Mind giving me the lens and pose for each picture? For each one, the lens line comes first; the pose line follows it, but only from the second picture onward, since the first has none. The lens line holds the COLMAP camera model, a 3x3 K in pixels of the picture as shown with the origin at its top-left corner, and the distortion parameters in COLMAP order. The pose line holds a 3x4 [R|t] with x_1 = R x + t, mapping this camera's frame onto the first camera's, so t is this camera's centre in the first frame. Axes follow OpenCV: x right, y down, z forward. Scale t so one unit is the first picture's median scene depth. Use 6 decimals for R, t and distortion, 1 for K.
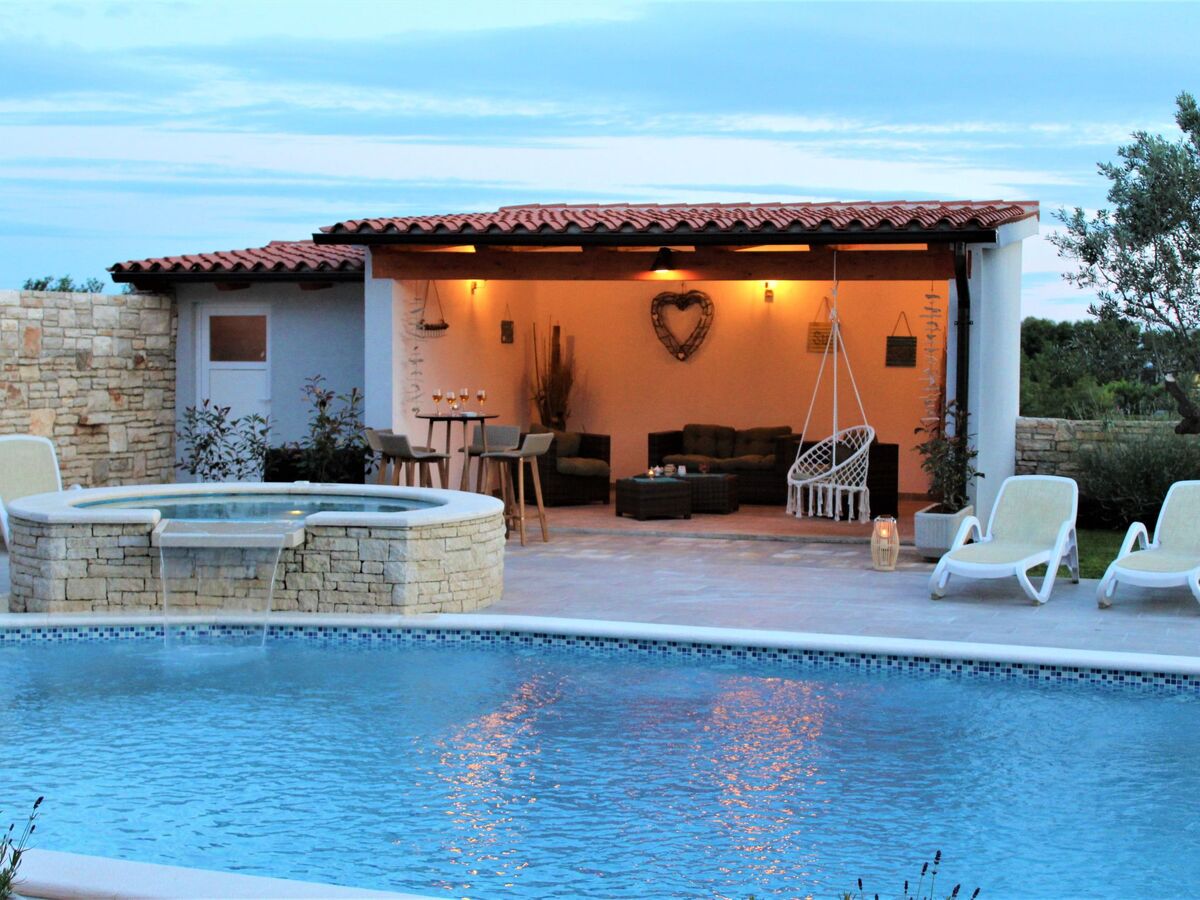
lens RADIAL K [[1860.0, 0, 600.0], [0, 1860.0, 450.0], [0, 0, 1]] dist [-0.024189, 0.018704]
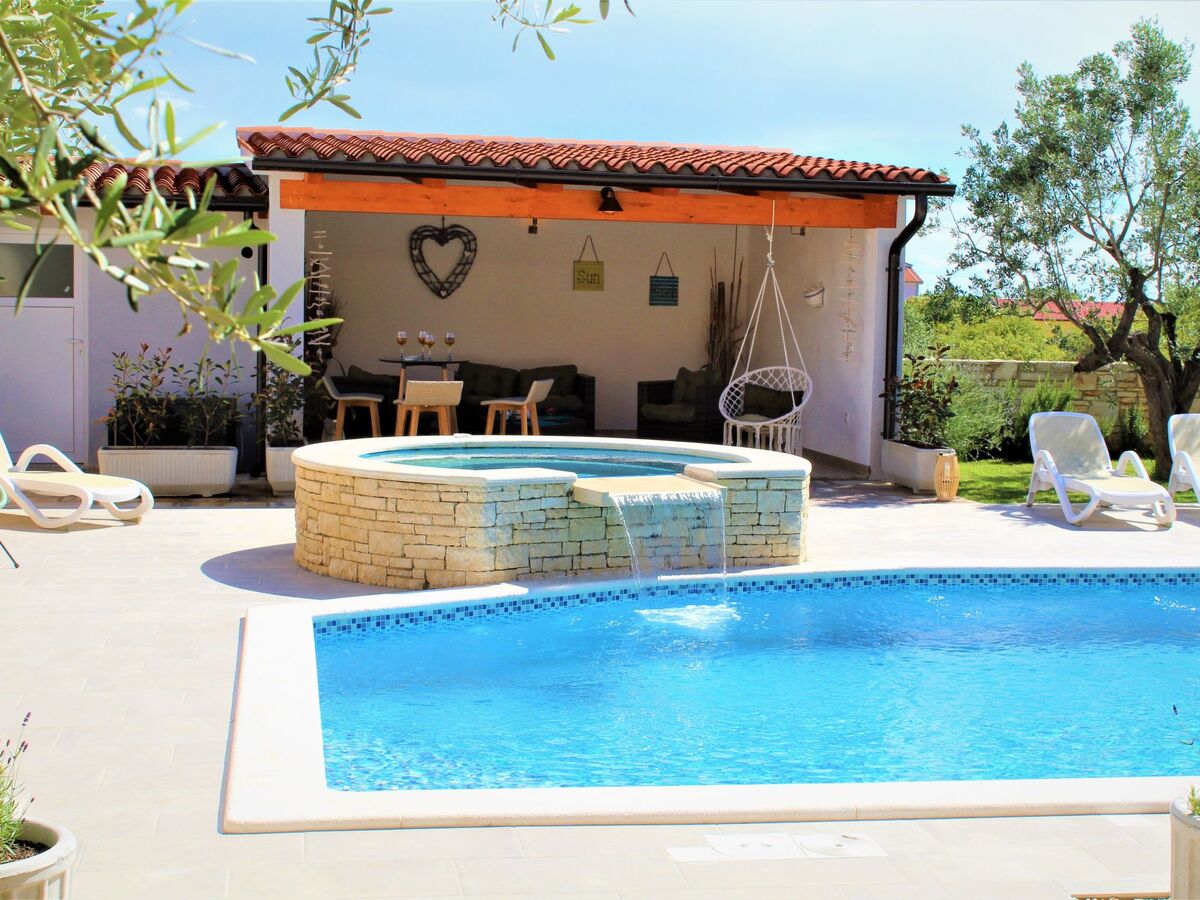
lens RADIAL K [[1982.8, 0, 600.0], [0, 1982.8, 450.0], [0, 0, 1]] dist [-0.028401, 0.055578]
pose [[0.876011, -0.029708, 0.481374, -0.460850], [0.012792, 0.999181, 0.038386, -0.009869], [-0.482121, -0.027468, 0.875674, 0.078758]]
